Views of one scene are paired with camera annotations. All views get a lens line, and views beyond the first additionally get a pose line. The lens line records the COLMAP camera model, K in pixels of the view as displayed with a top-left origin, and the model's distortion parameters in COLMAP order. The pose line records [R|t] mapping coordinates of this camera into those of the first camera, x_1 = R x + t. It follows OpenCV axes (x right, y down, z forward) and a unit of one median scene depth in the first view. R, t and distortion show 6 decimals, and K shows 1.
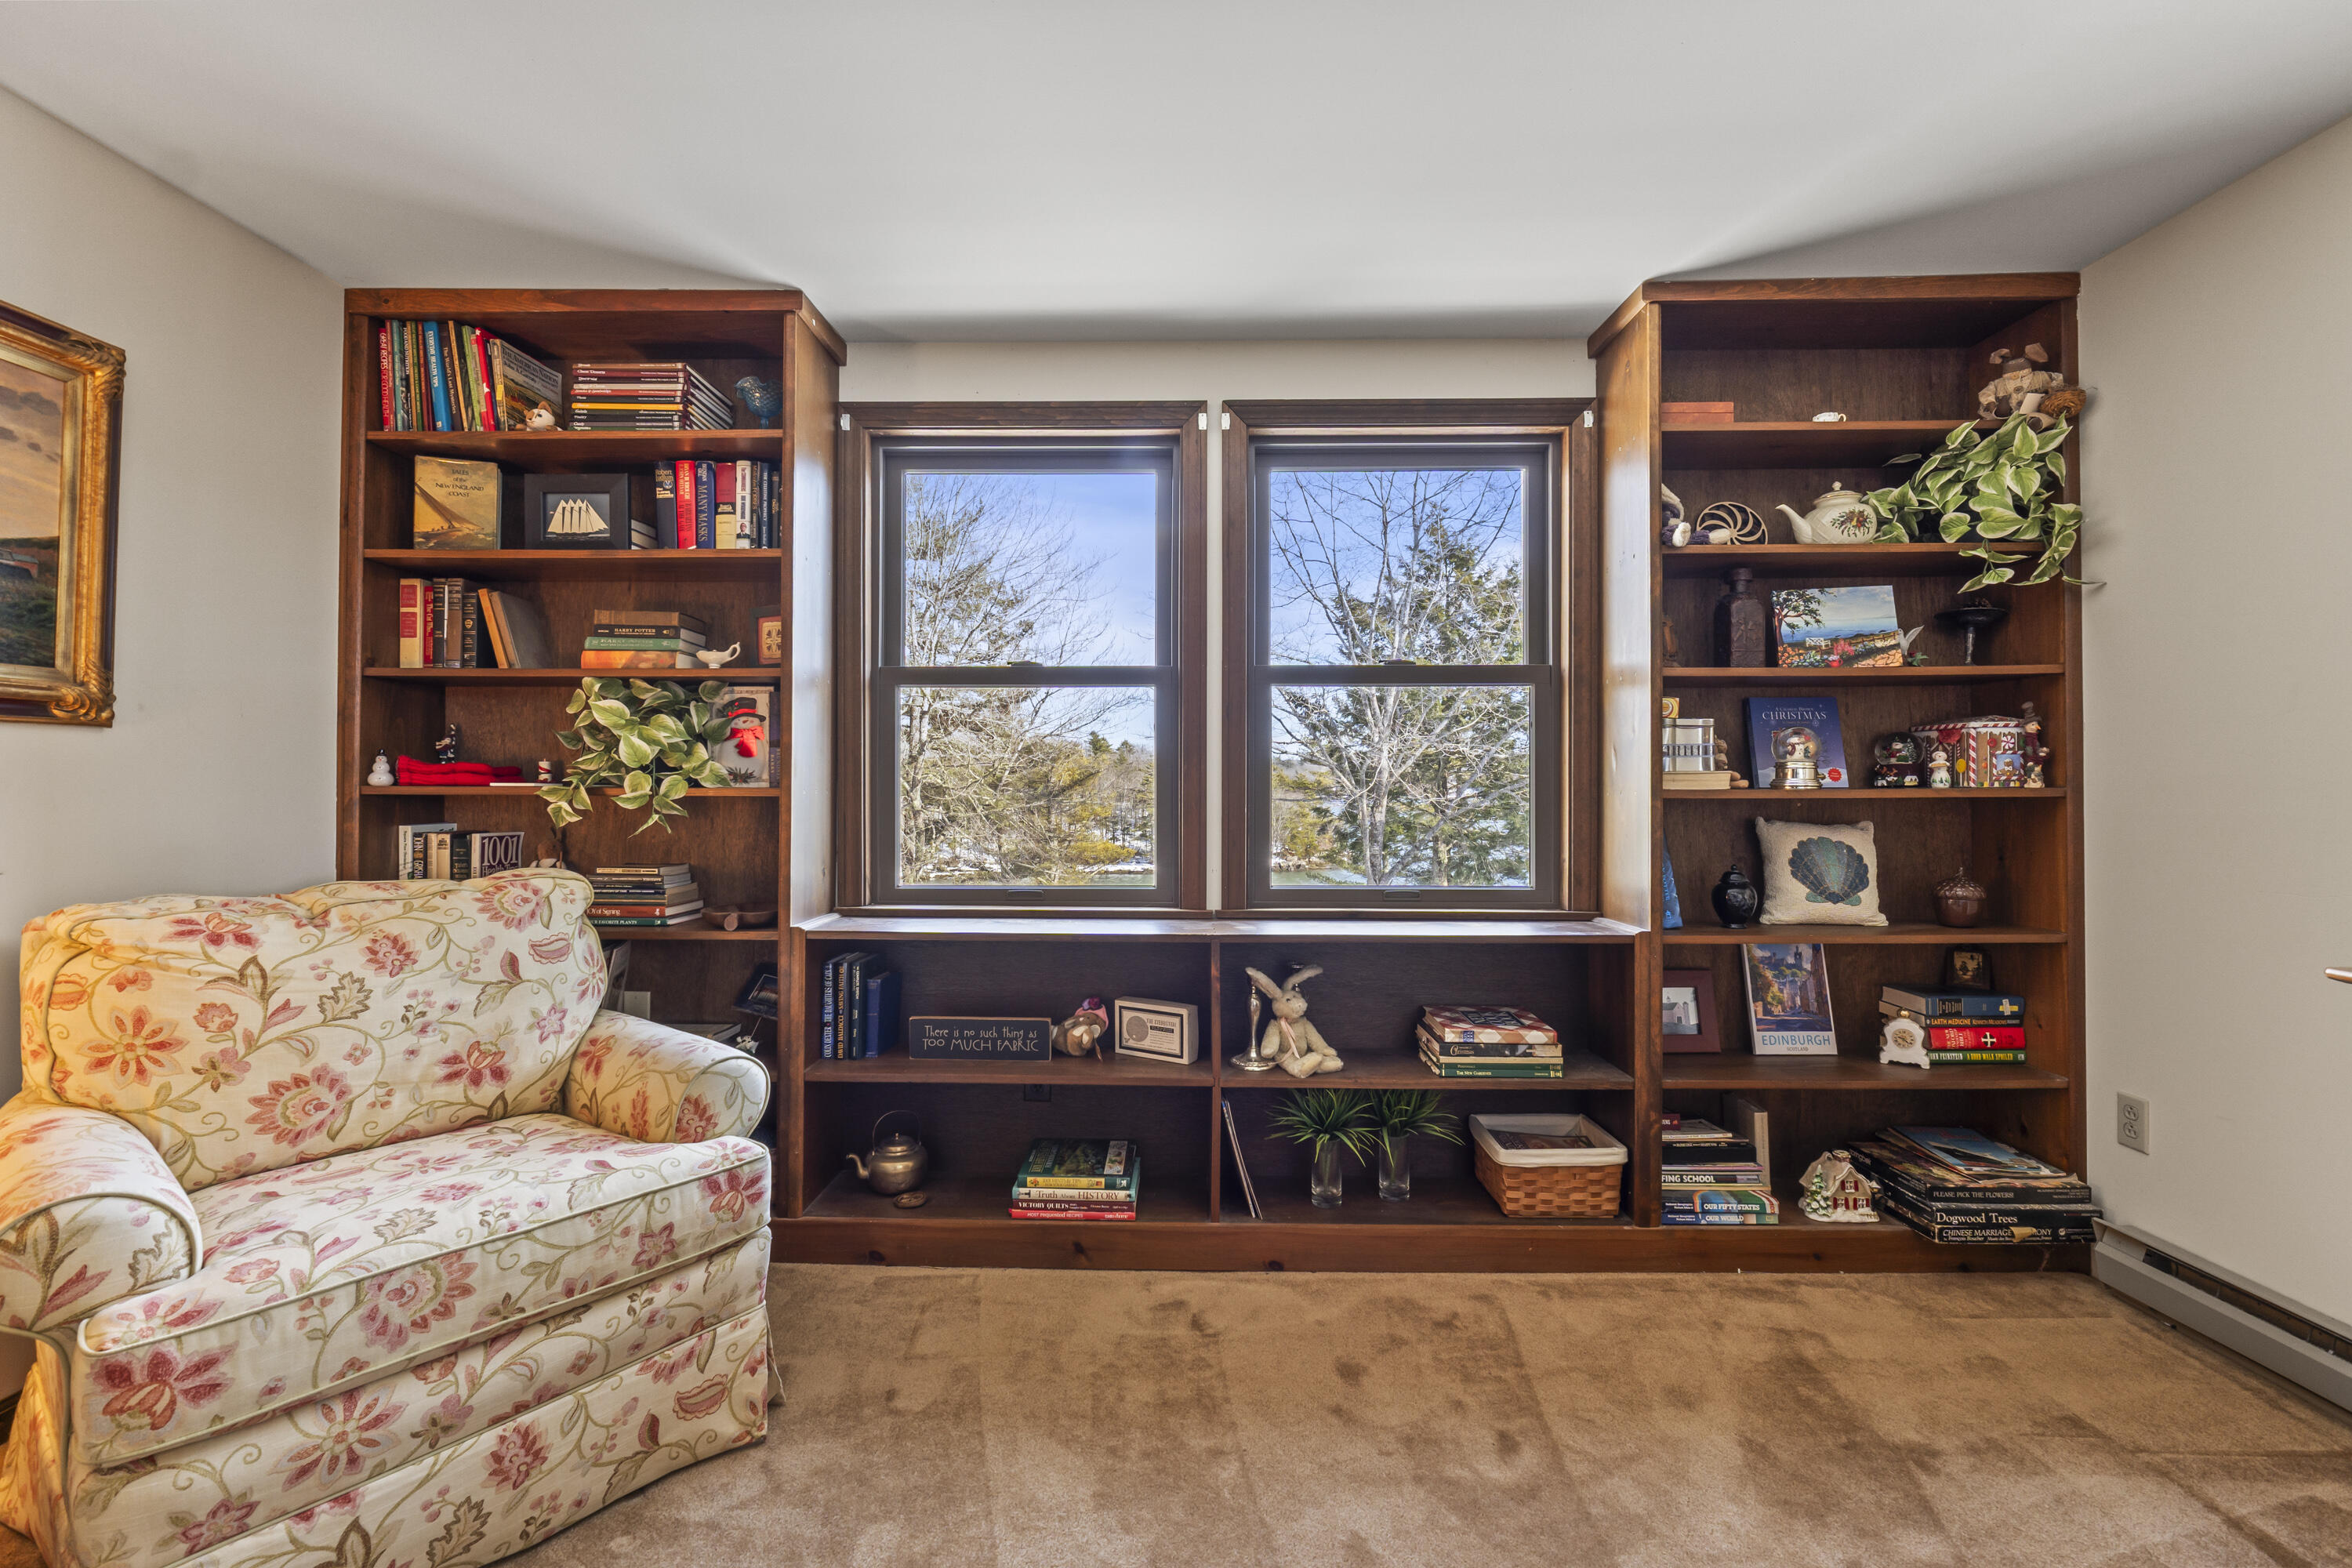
lens RADIAL K [[996.4, 0, 1170.8], [0, 996.4, 776.4], [0, 0, 1]] dist [-0.008190, -0.000071]
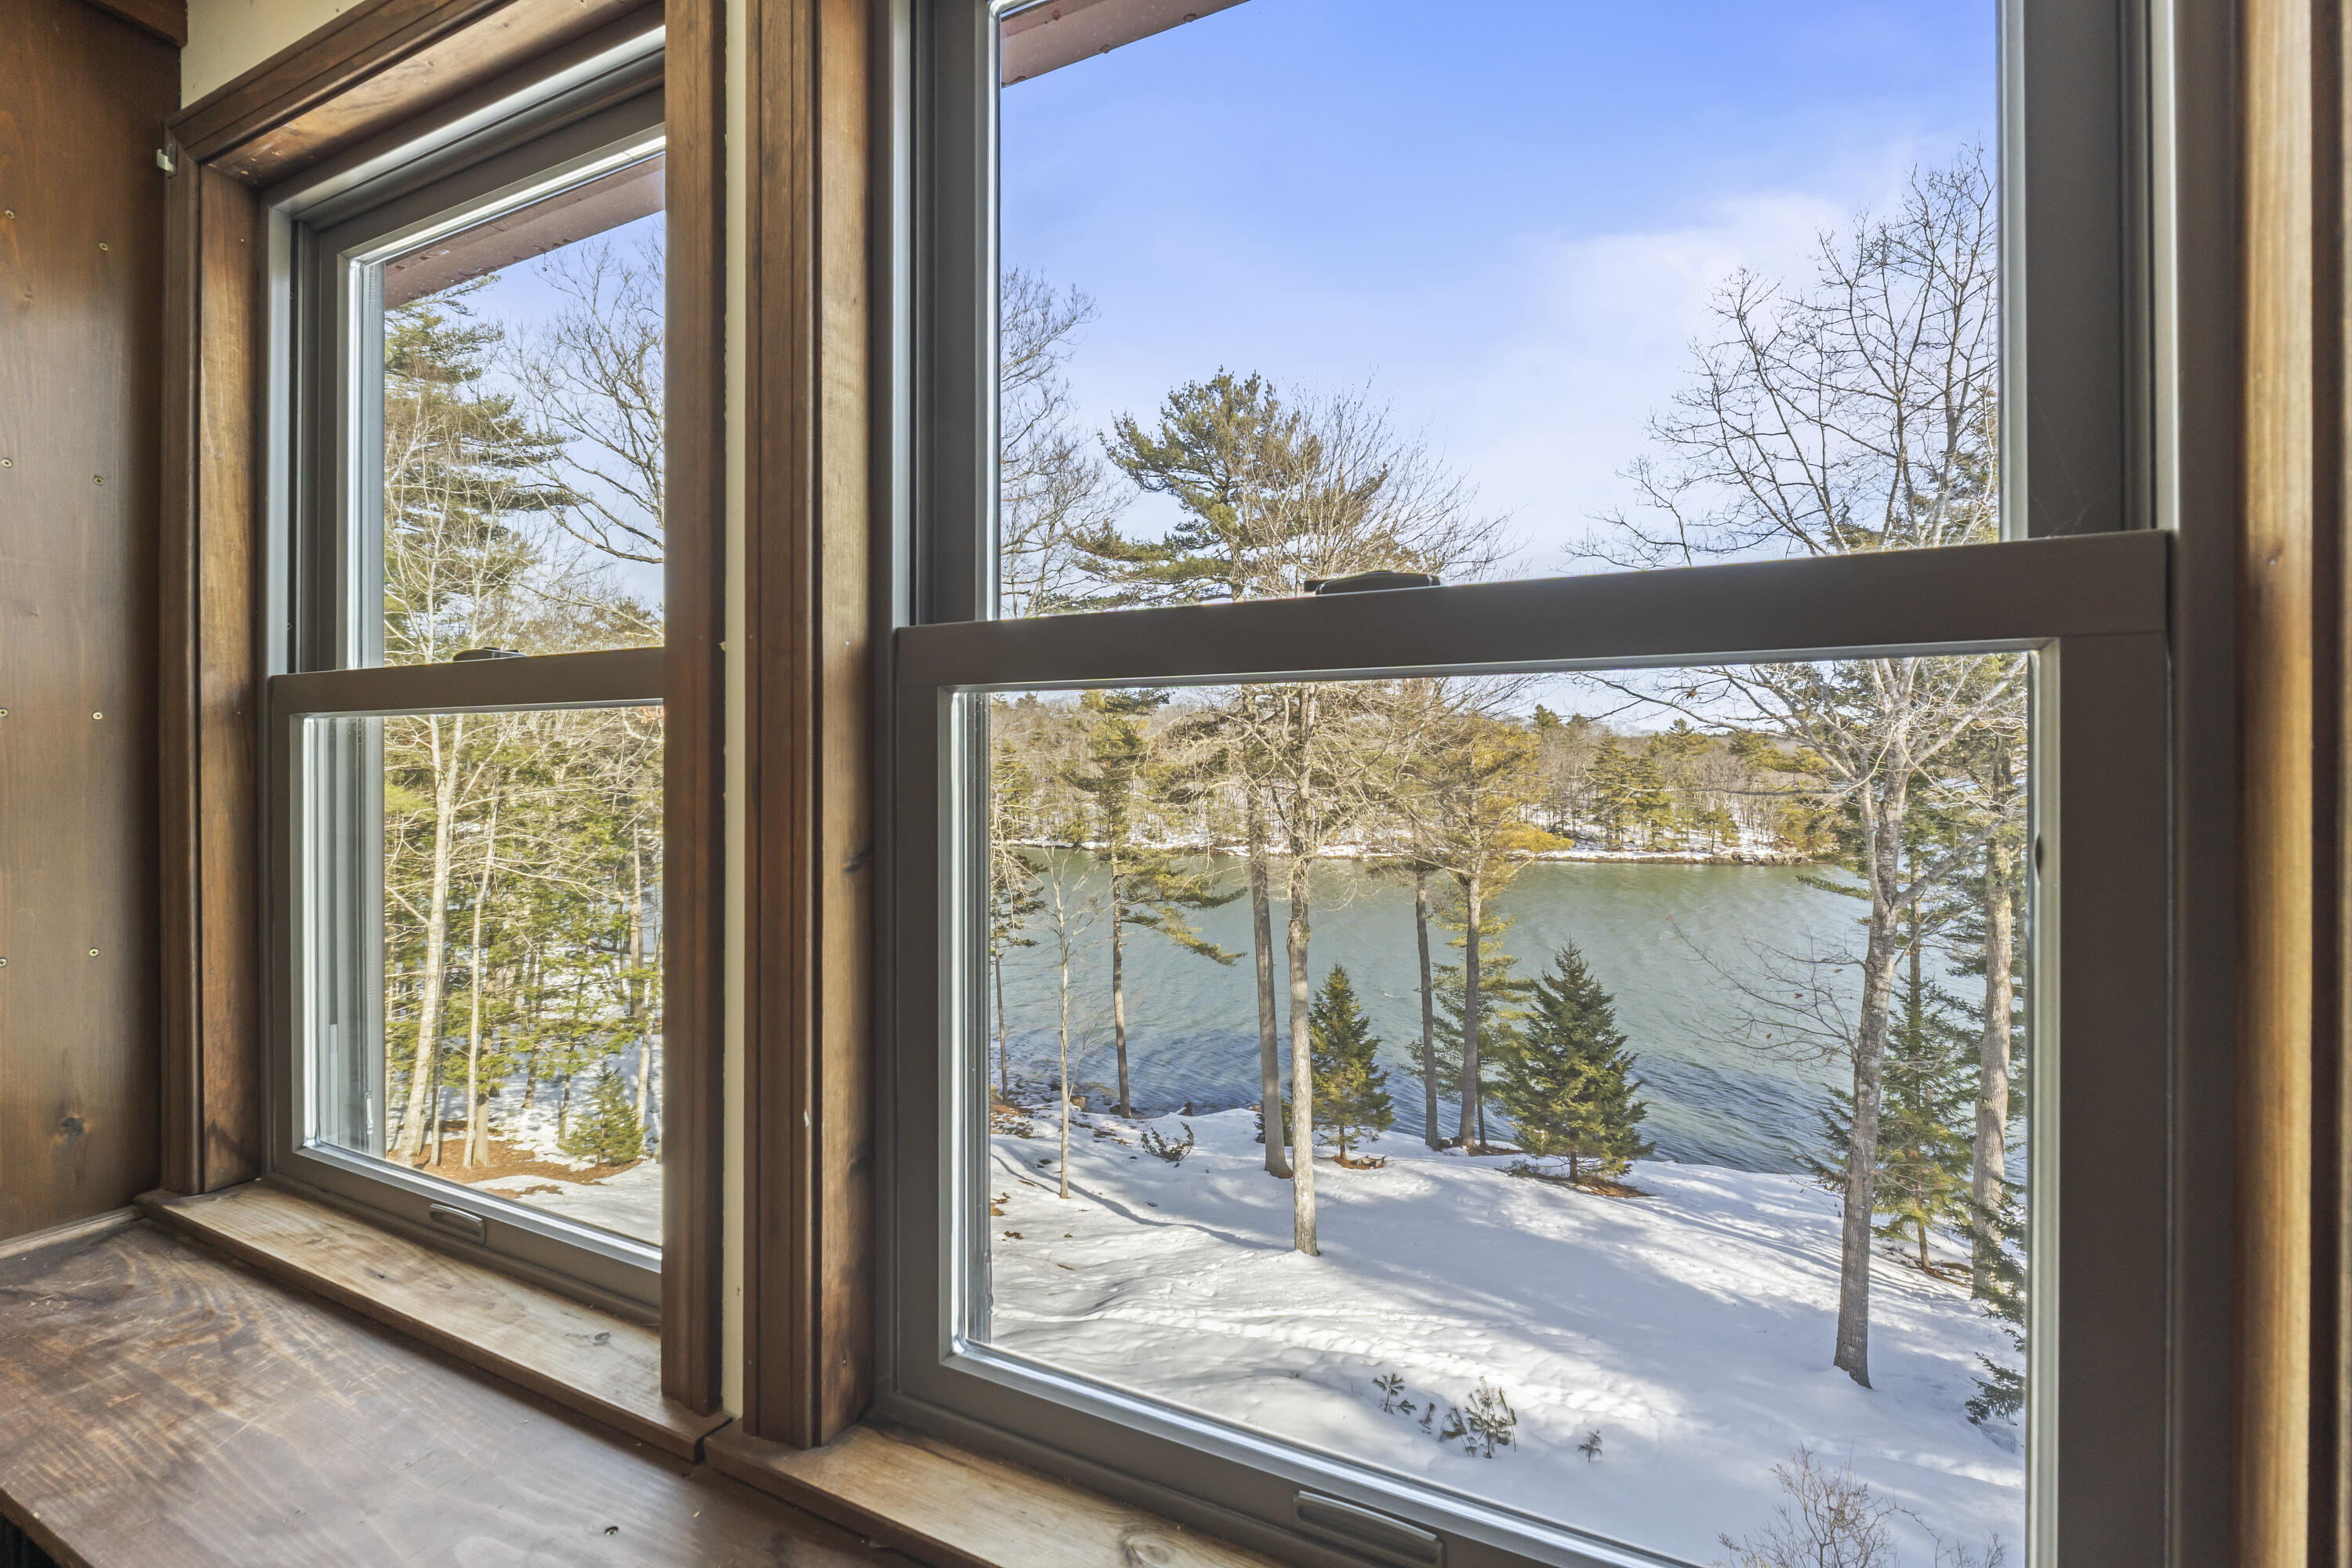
lens RADIAL K [[1012.0, 0, 1178.1], [0, 1012.0, 763.3], [0, 0, 1]] dist [0.000802, -0.000138]
pose [[0.911332, -0.004329, -0.411649, 0.325824], [0.007996, 0.999942, 0.007184, -0.079297], [0.411594, -0.009839, 0.911314, 0.844757]]
